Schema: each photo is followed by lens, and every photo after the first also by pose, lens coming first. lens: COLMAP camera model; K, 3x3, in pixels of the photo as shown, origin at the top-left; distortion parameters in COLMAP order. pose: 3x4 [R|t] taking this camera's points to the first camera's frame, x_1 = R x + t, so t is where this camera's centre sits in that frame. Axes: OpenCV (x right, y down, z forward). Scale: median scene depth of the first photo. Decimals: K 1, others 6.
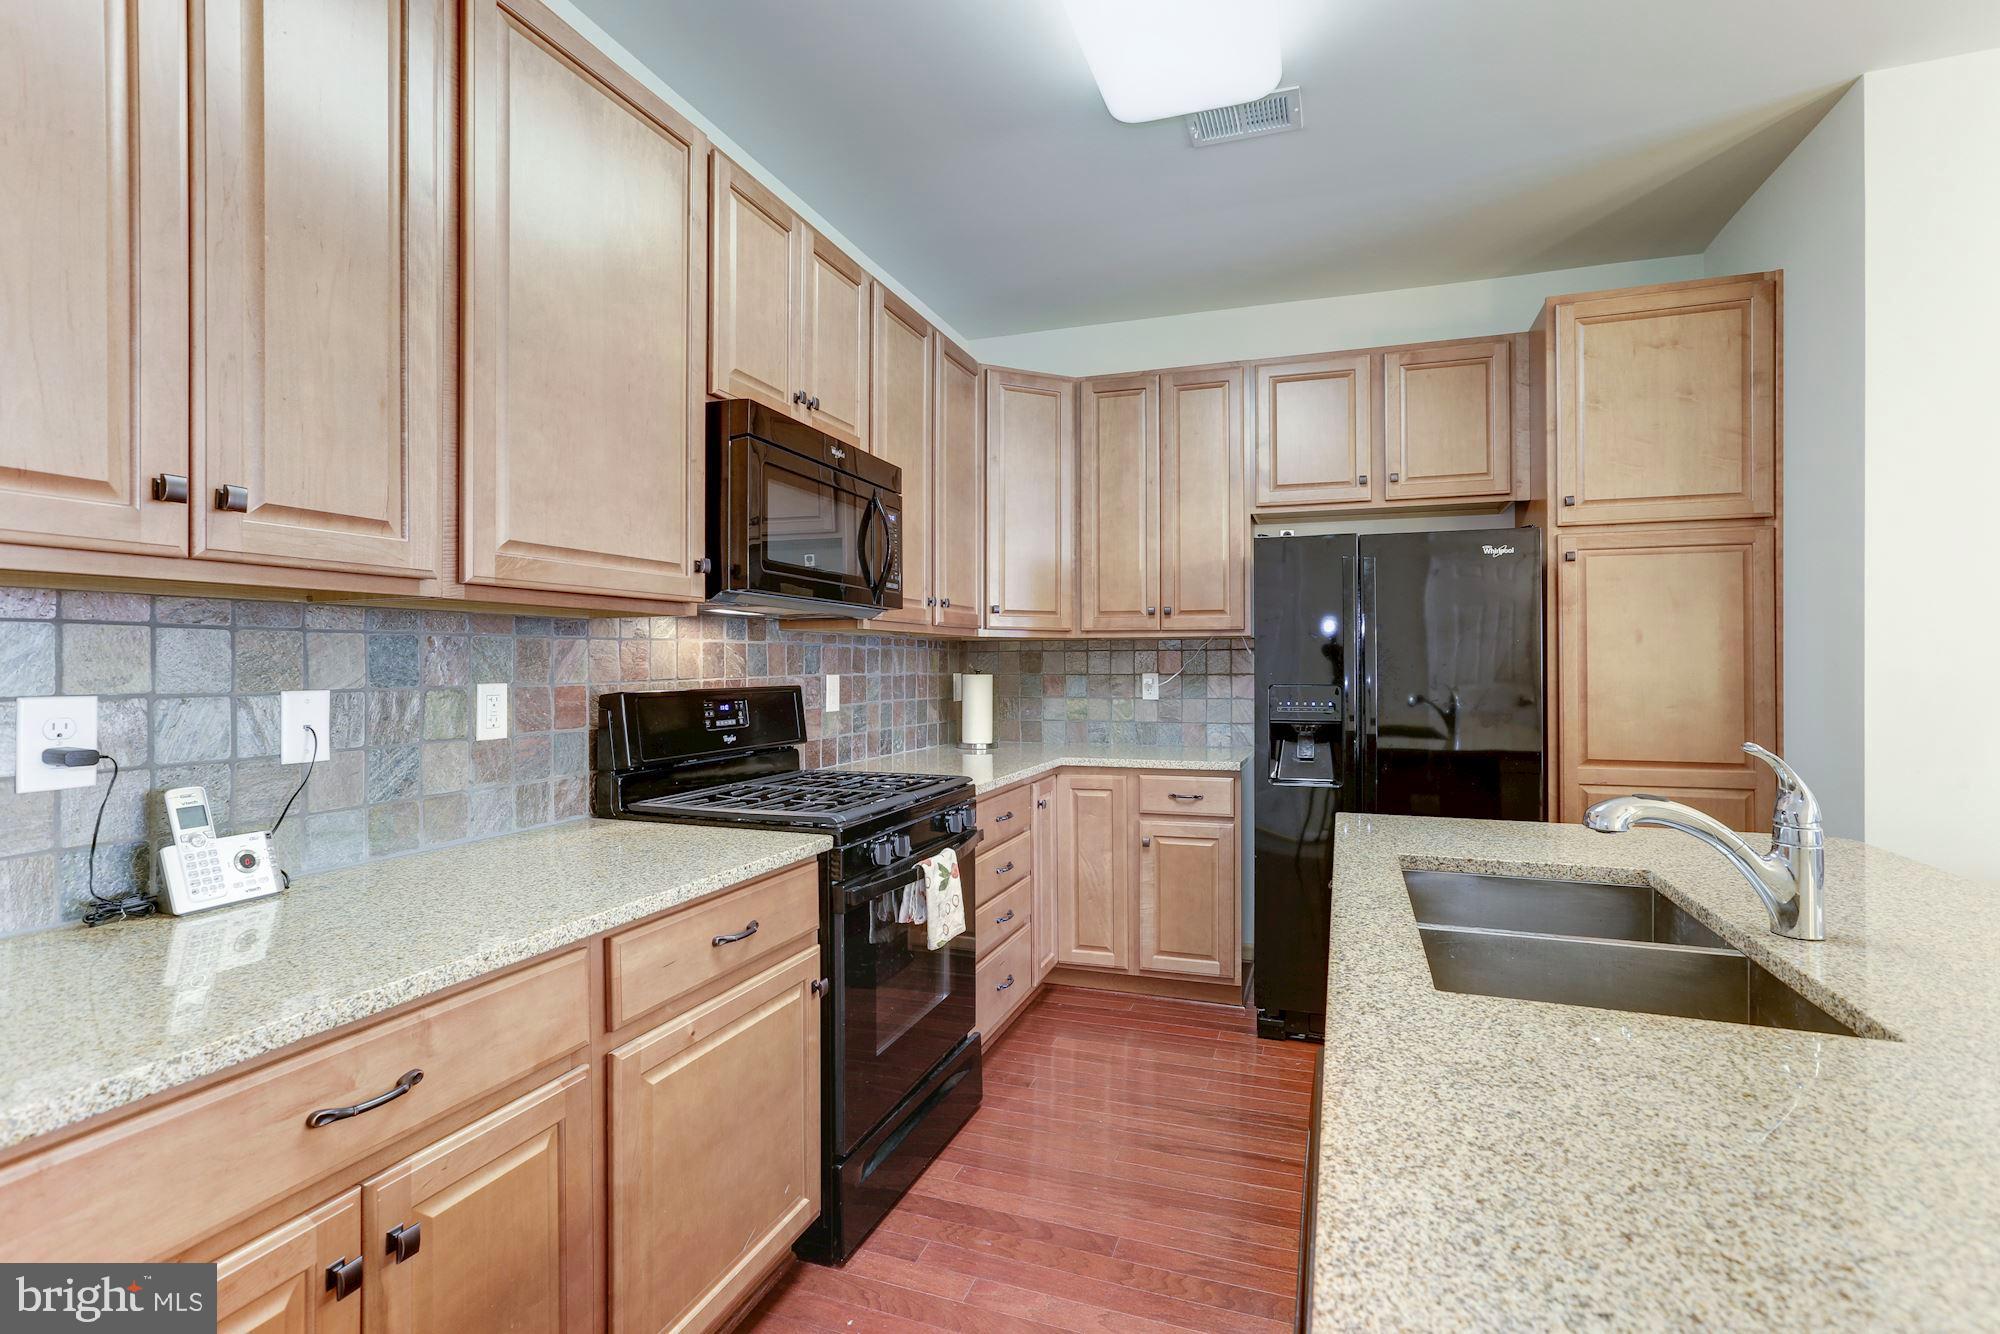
lens RADIAL K [[933.2, 0, 1014.9], [0, 933.2, 657.8], [0, 0, 1]] dist [-0.032512, 0.021368]
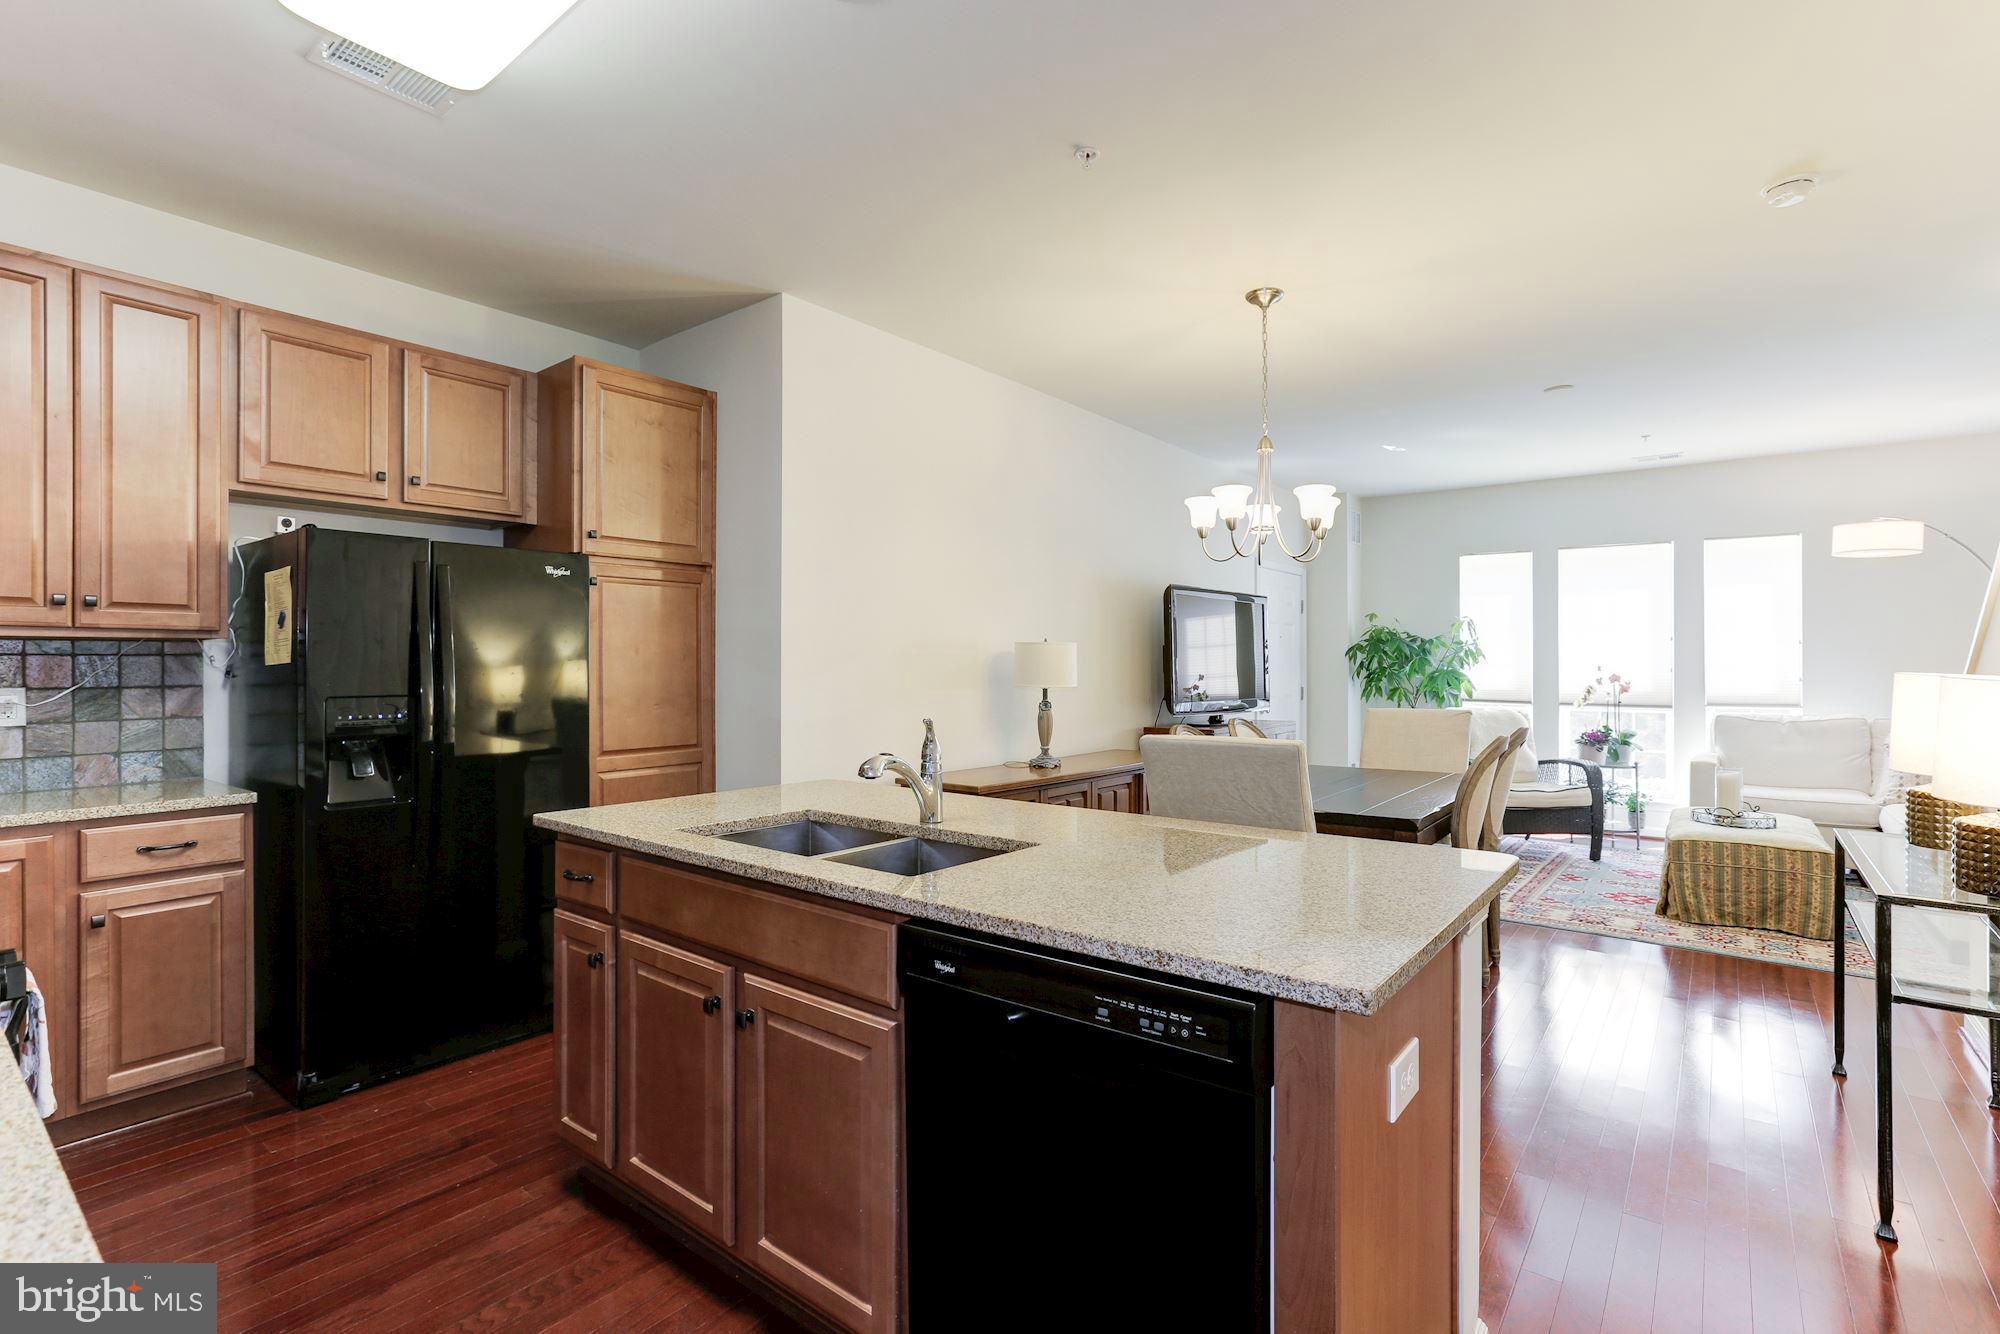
lens RADIAL K [[933.2, 0, 1009.1], [0, 933.2, 667.4], [0, 0, 1]] dist [-0.032512, 0.021368]
pose [[0.317000, -0.001236, 0.948425, -0.371598], [-0.003800, 0.999989, 0.002573, -0.004230], [-0.948418, -0.004419, 0.316992, 0.121855]]
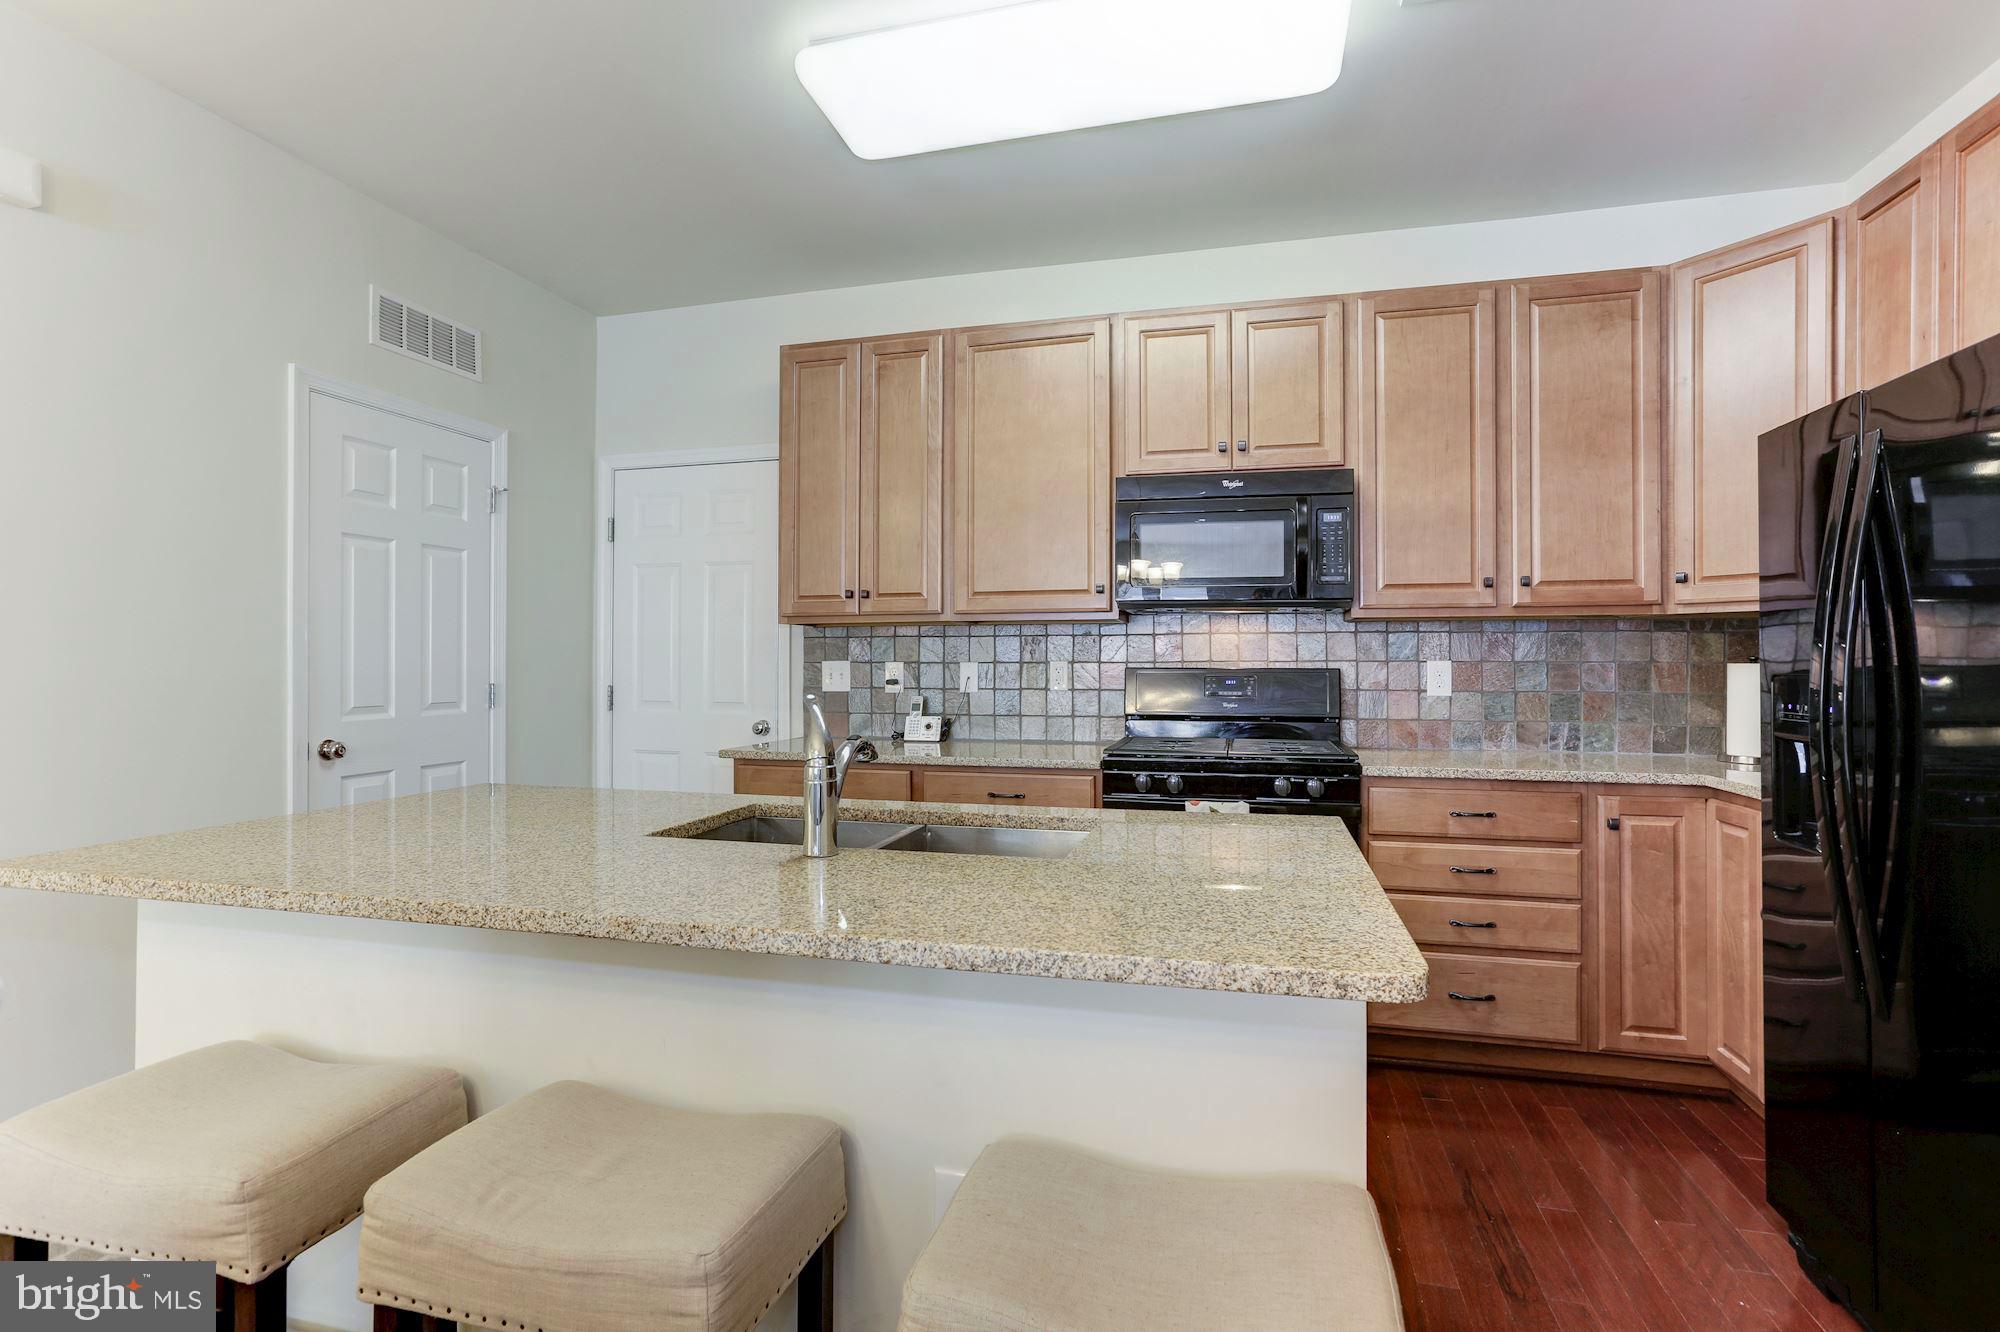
lens RADIAL K [[933.2, 0, 1000.4], [0, 933.2, 661.3], [0, 0, 1]] dist [-0.032512, 0.021368]
pose [[0.088536, 0.001799, -0.996071, 0.912408], [0.005939, 0.999980, 0.002334, 0.016211], [0.996055, -0.006123, 0.088523, 0.488812]]
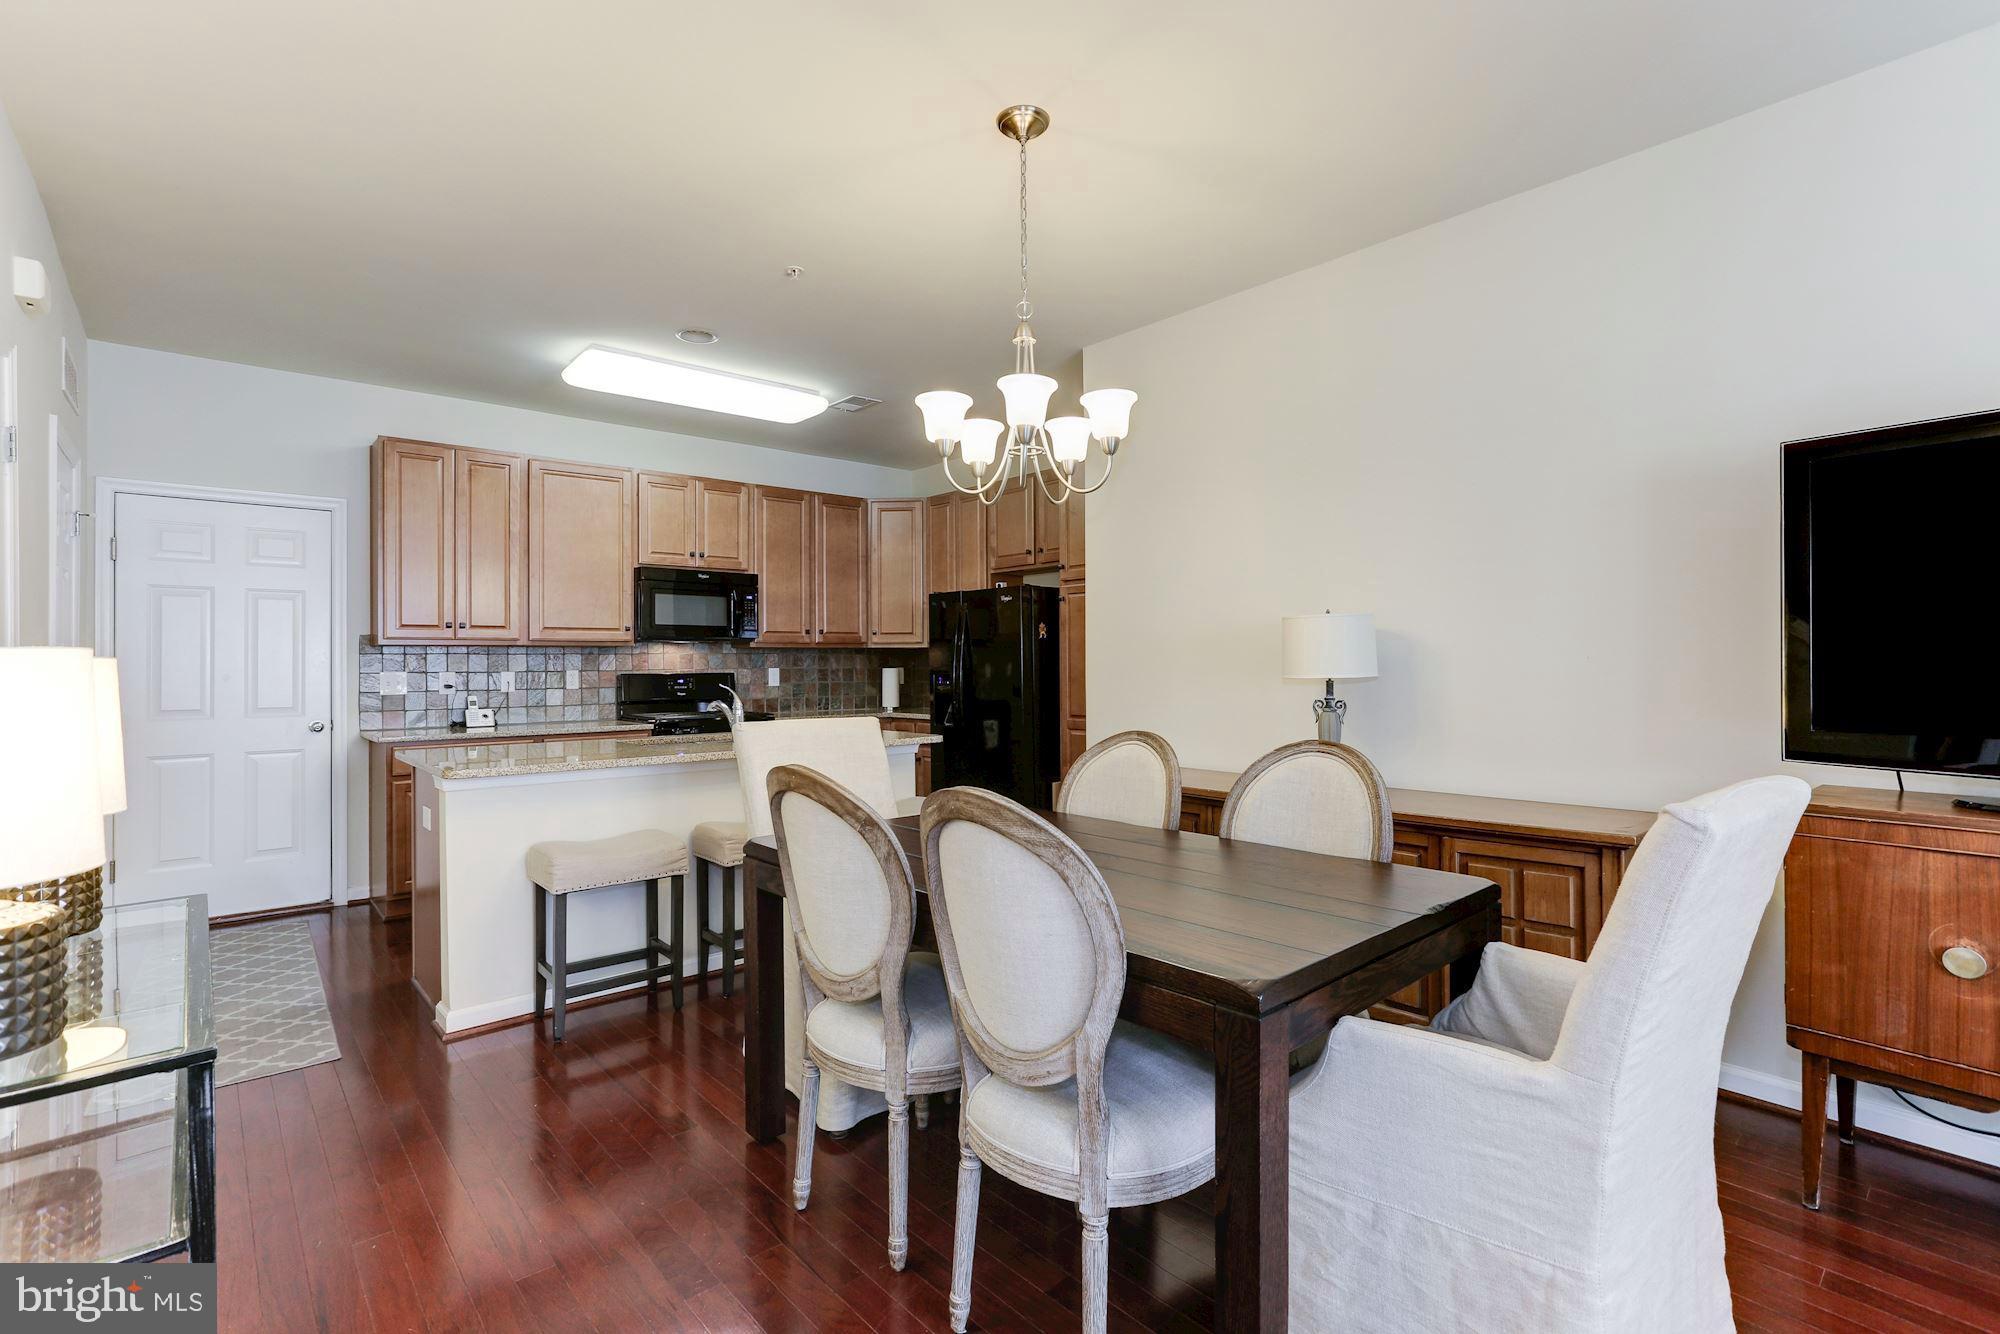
lens RADIAL K [[933.2, 0, 998.0], [0, 933.2, 657.6], [0, 0, 1]] dist [-0.032512, 0.021368]
pose [[0.875659, -0.010206, -0.482822, 1.431516], [0.010667, 0.999942, -0.001791, 0.005089], [0.482812, -0.003582, 0.875717, -0.658473]]
